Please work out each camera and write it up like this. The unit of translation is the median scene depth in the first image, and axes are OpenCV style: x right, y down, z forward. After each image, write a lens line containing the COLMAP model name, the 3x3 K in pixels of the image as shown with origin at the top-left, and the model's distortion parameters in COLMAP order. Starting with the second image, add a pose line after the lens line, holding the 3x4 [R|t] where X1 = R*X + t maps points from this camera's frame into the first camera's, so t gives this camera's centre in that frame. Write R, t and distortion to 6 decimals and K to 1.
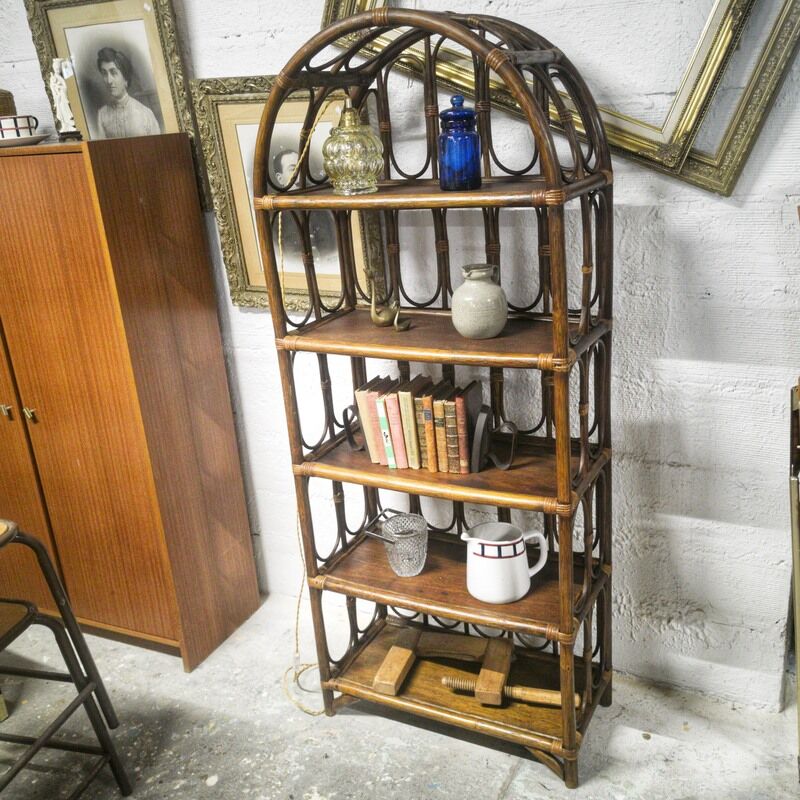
lens RADIAL K [[865.0, 0, 400.7], [0, 865.0, 416.4], [0, 0, 1]] dist [0.032032, -0.041790]
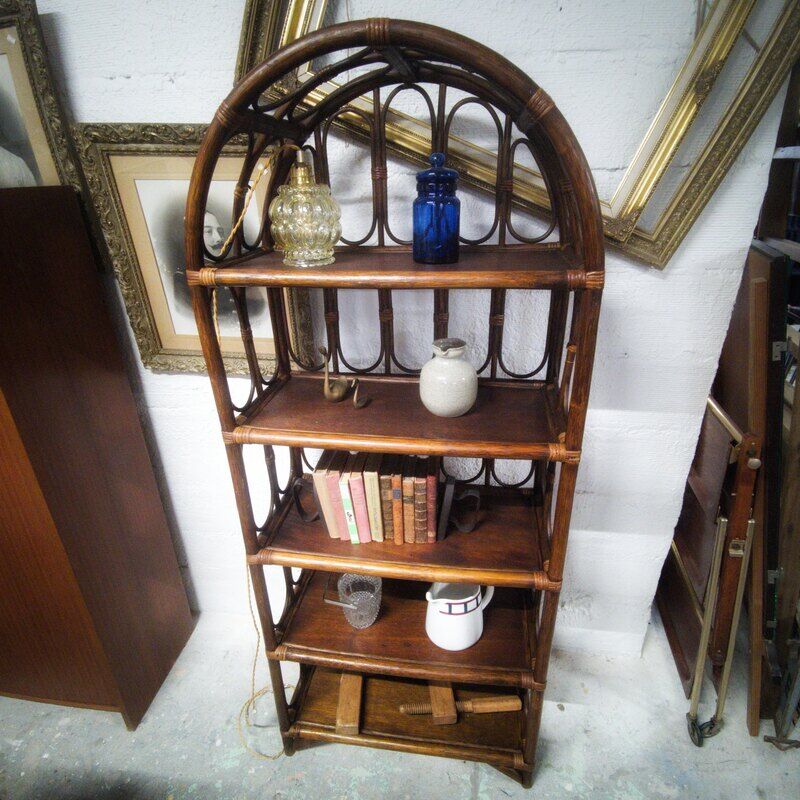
lens RADIAL K [[497.9, 0, 400.0], [0, 497.9, 400.0], [0, 0, 1]] dist [0.005360, 0.002832]
pose [[0.942768, -0.086964, 0.321910, -0.126446], [0.067338, 0.995156, 0.071631, -0.135934], [-0.326580, -0.045854, 0.944057, 0.440667]]
